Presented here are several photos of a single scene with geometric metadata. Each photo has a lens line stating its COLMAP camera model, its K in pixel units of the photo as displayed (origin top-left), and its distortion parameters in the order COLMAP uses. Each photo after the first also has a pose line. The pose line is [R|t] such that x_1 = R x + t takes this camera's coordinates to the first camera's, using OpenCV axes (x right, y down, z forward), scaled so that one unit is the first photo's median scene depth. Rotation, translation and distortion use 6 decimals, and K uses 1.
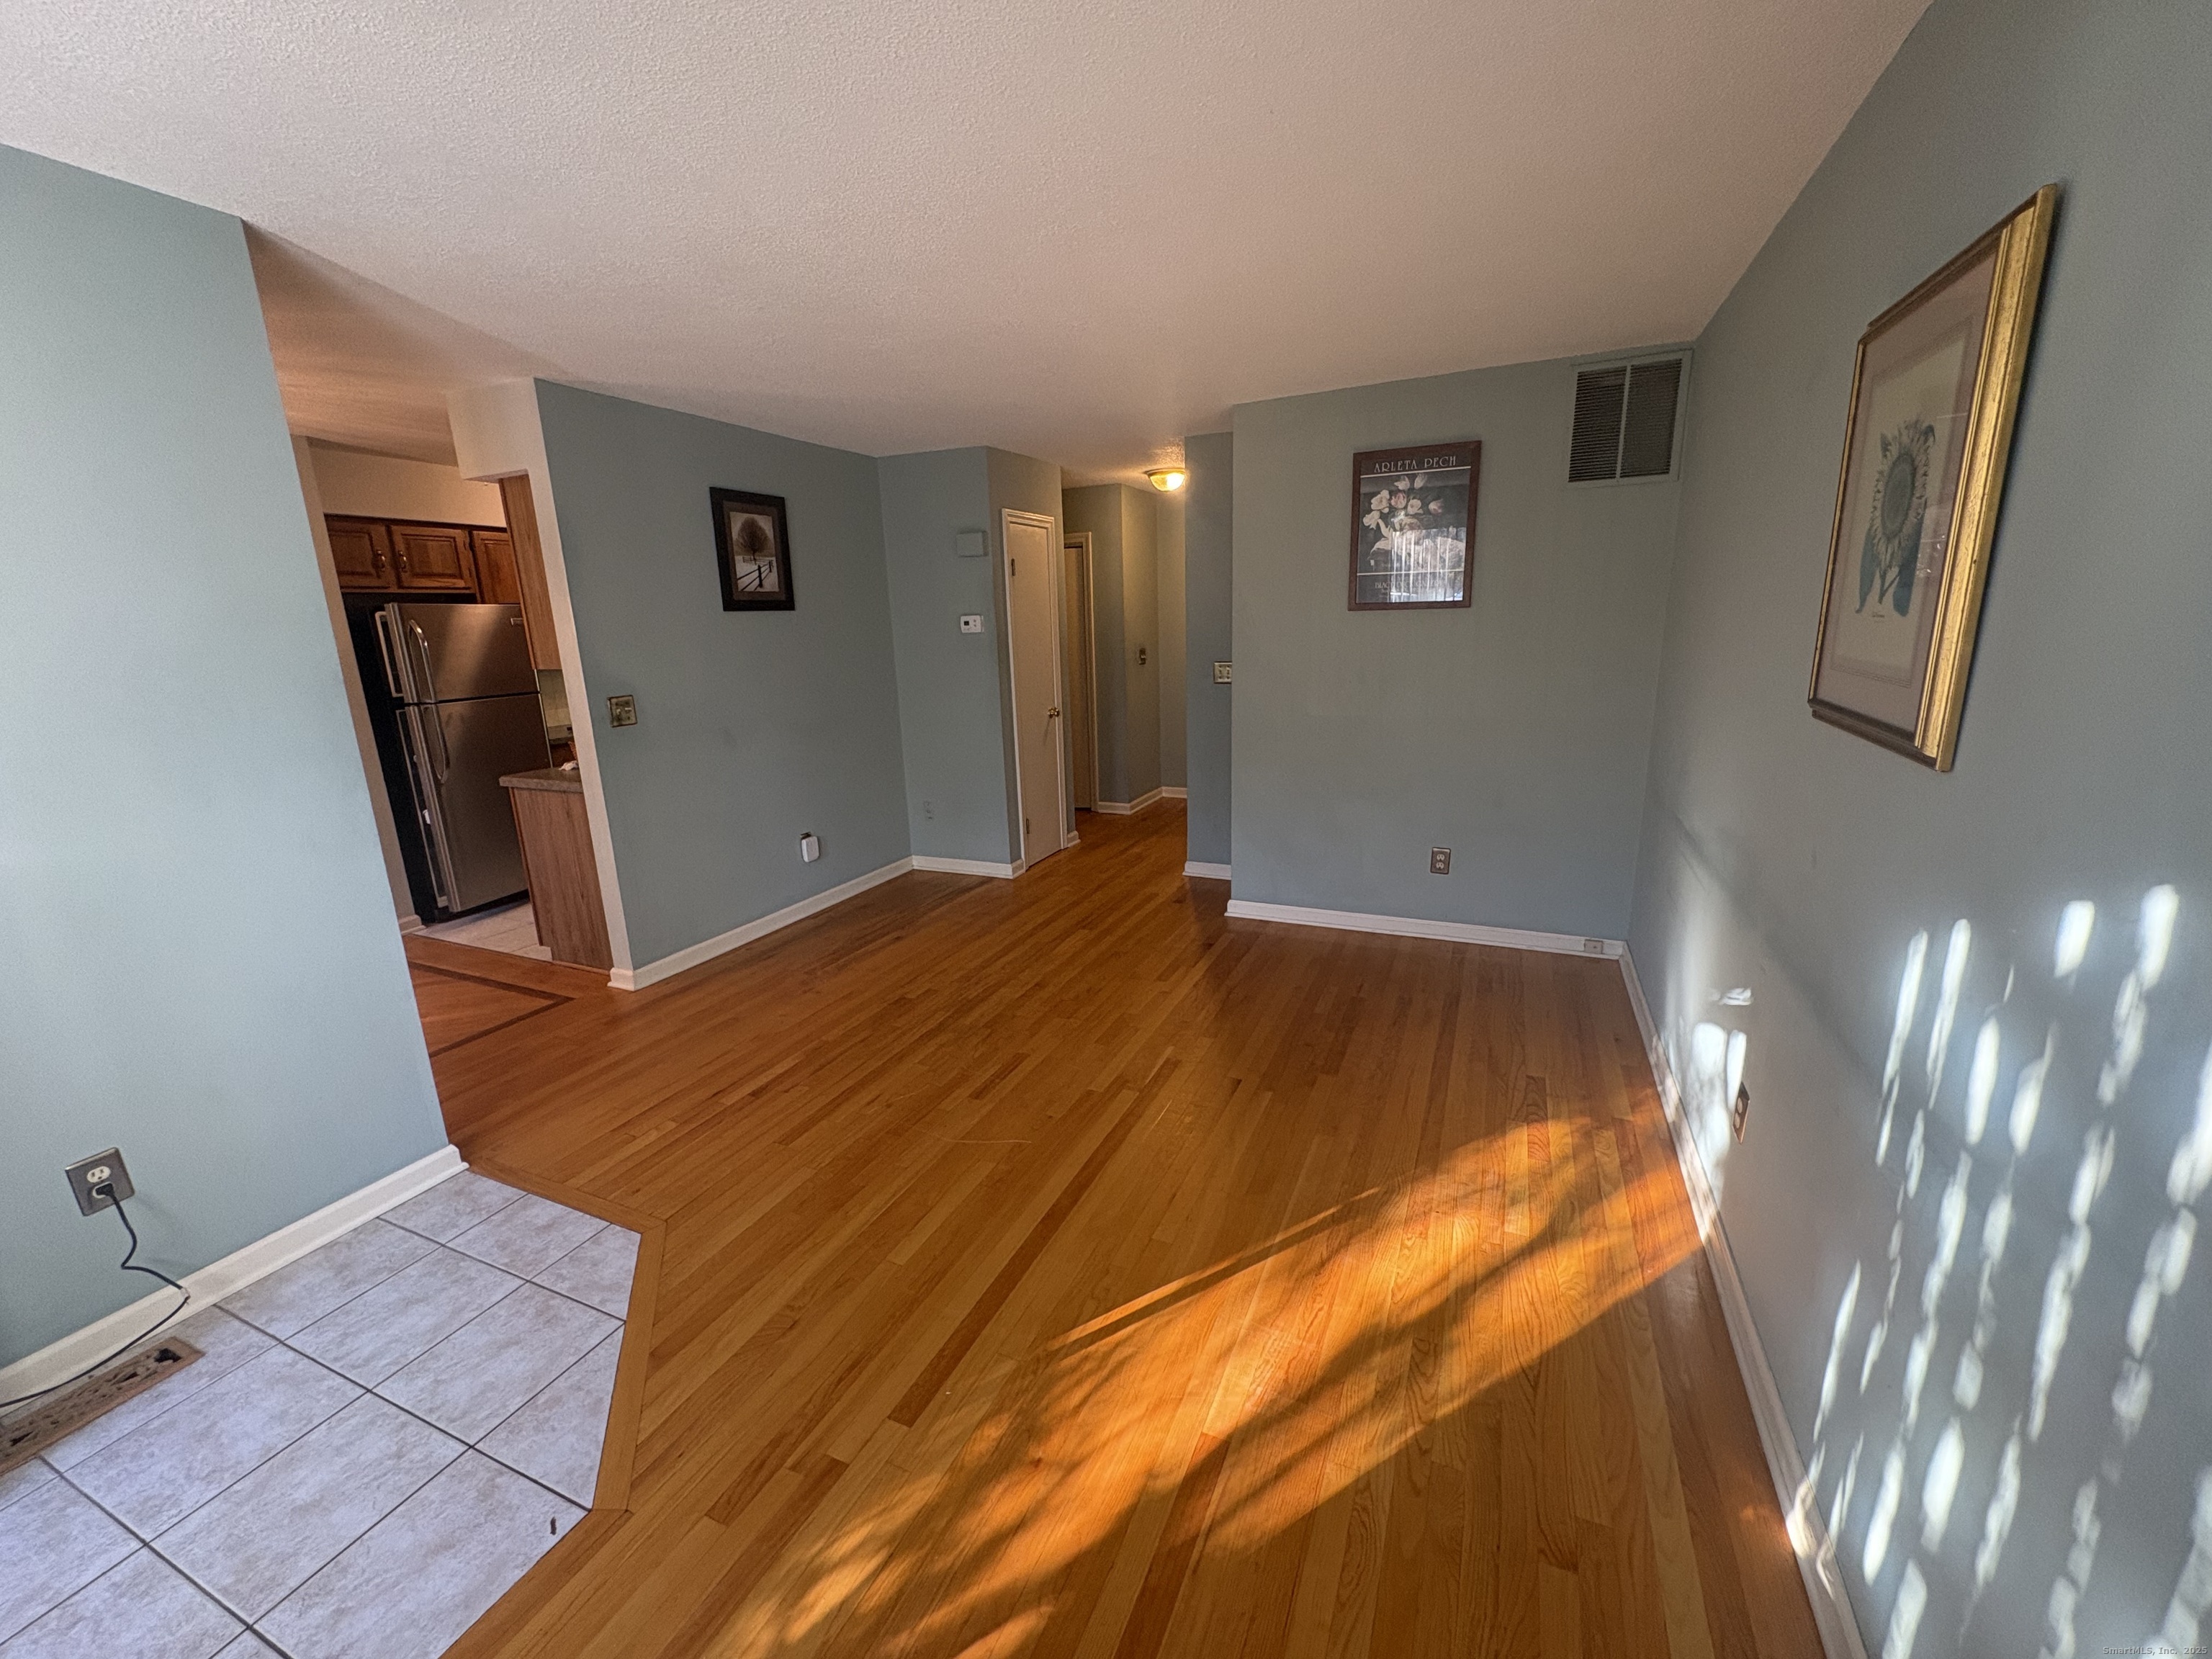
lens RADIAL K [[876.8, 0, 1106.0], [0, 876.8, 829.5], [0, 0, 1]] dist [0.003092, 0.000254]
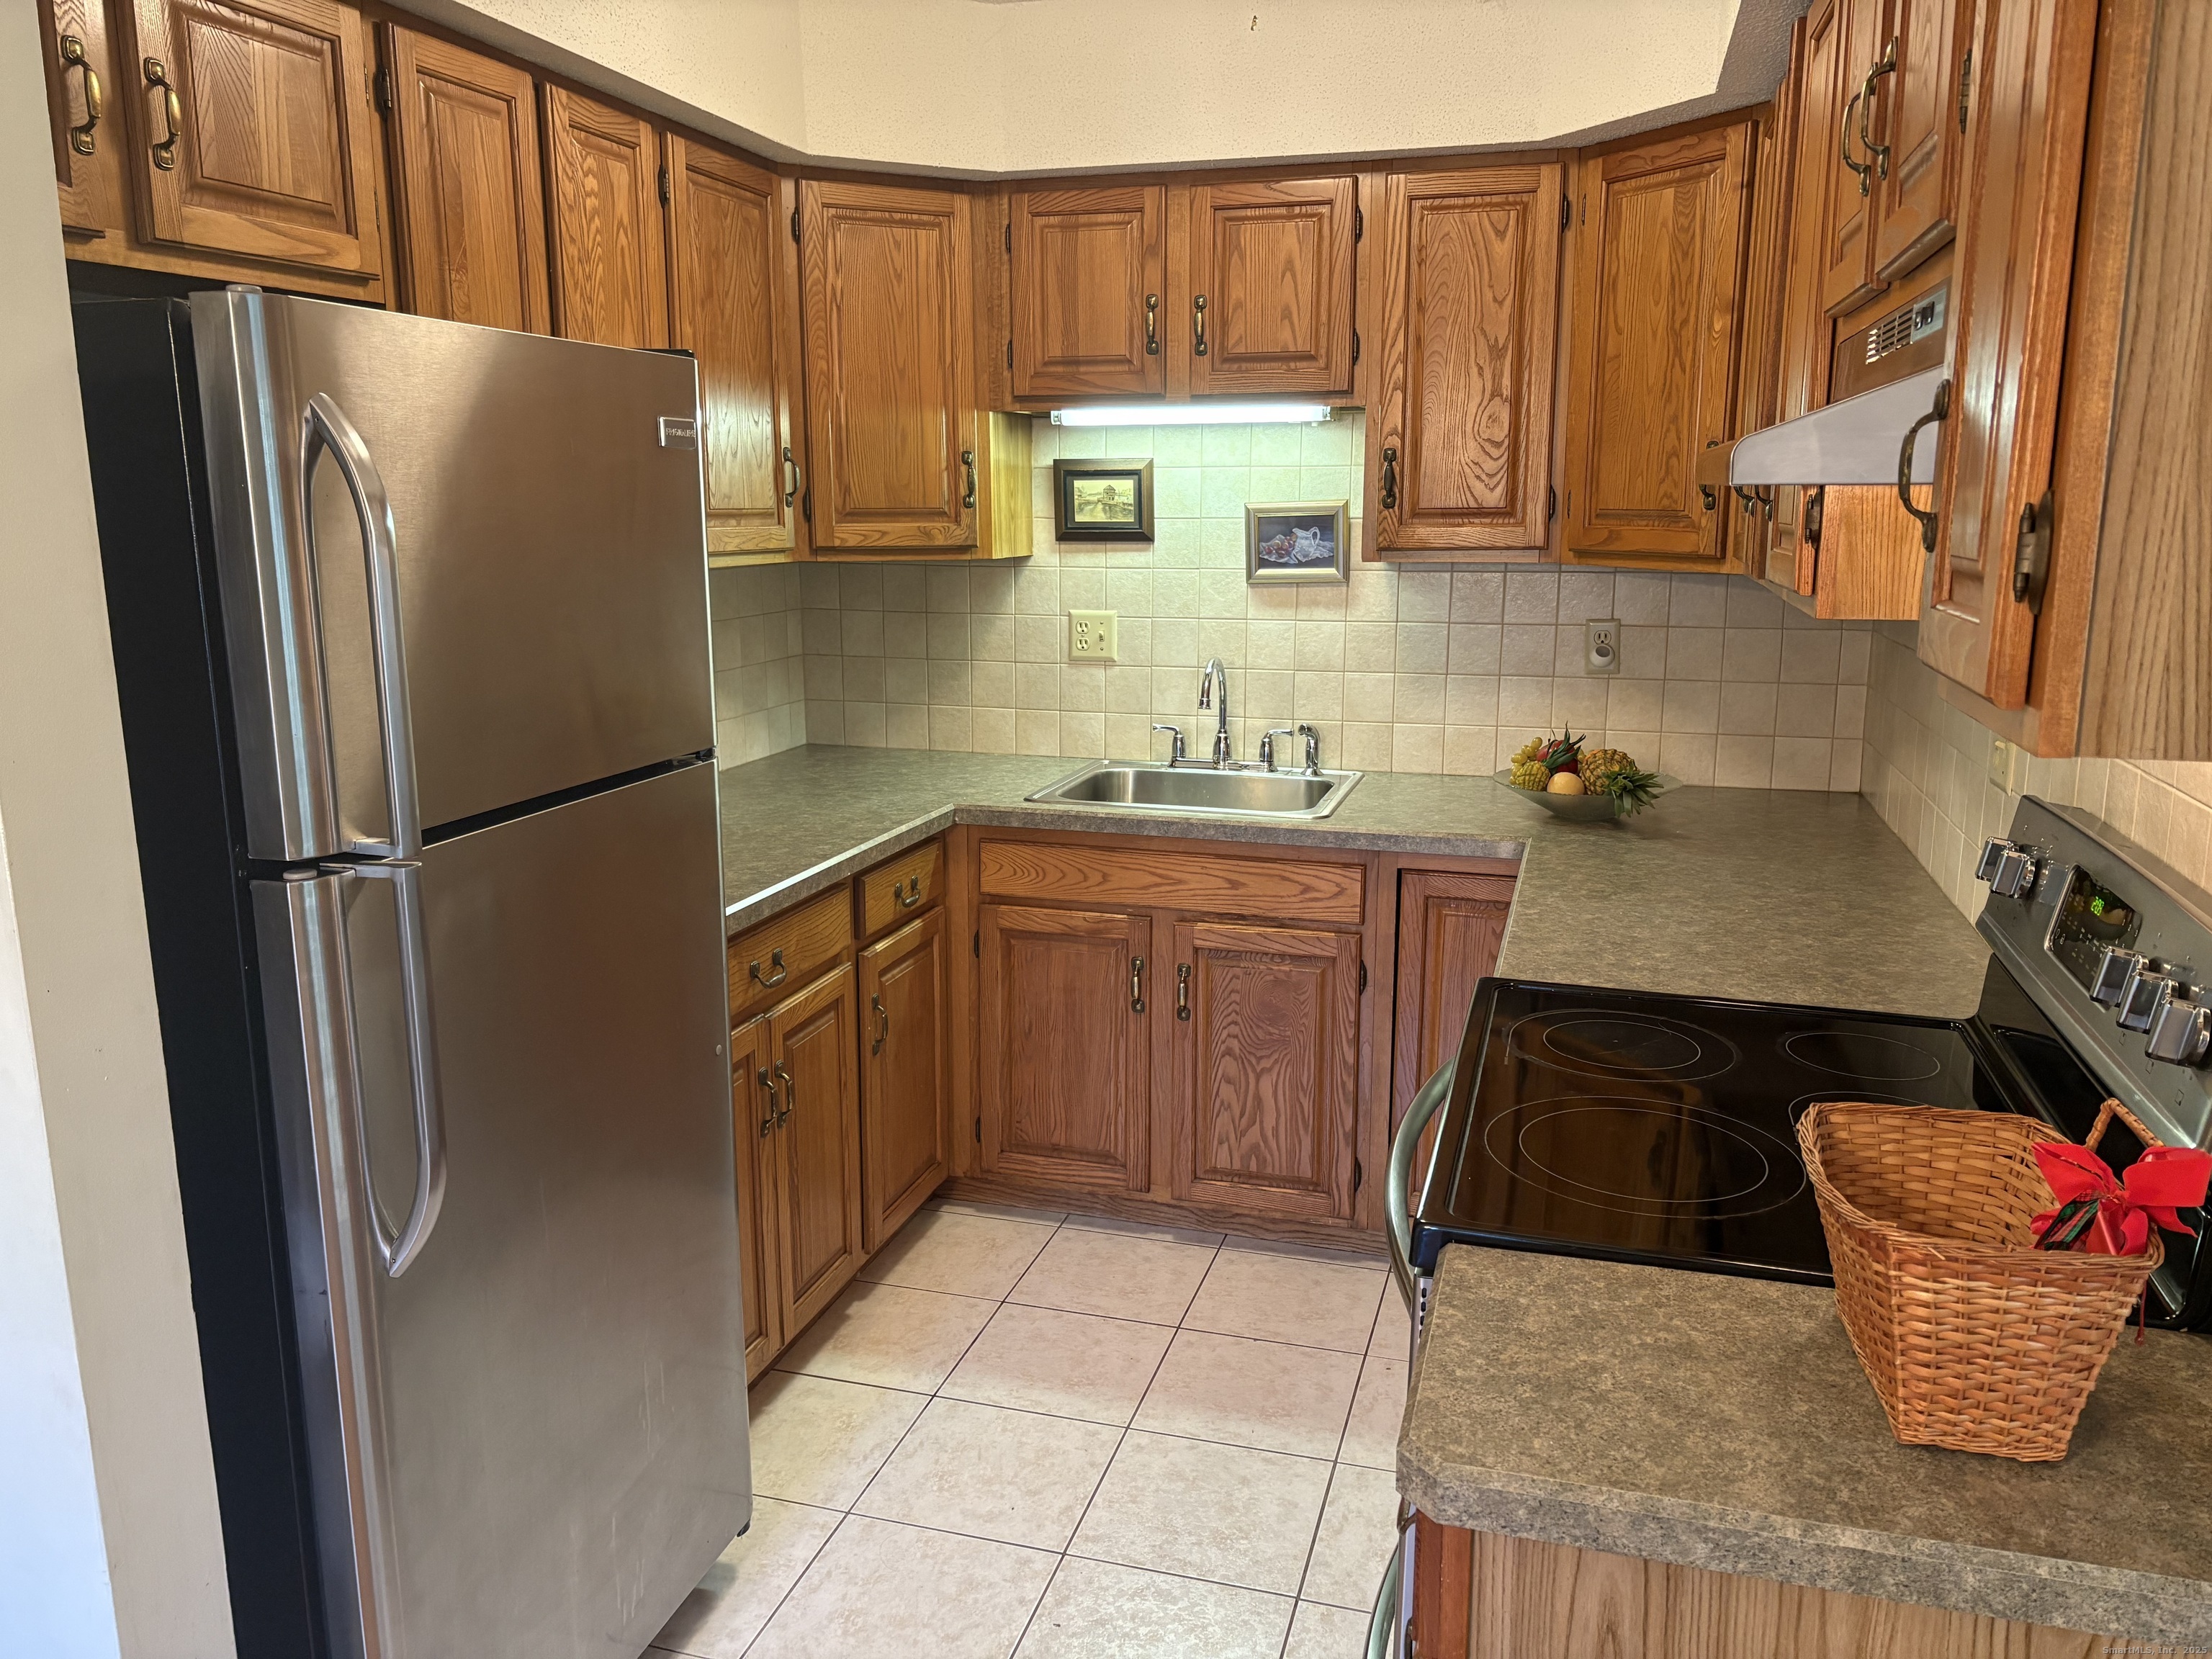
lens RADIAL K [[1655.0, 0, 1103.7], [0, 1655.0, 818.7], [0, 0, 1]] dist [0.033935, -0.007588]
pose [[0.990746, 0.000216, 0.135729, -0.850222], [0.005926, 0.998976, -0.044849, -0.168196], [-0.135600, 0.045239, 0.989730, 0.799517]]
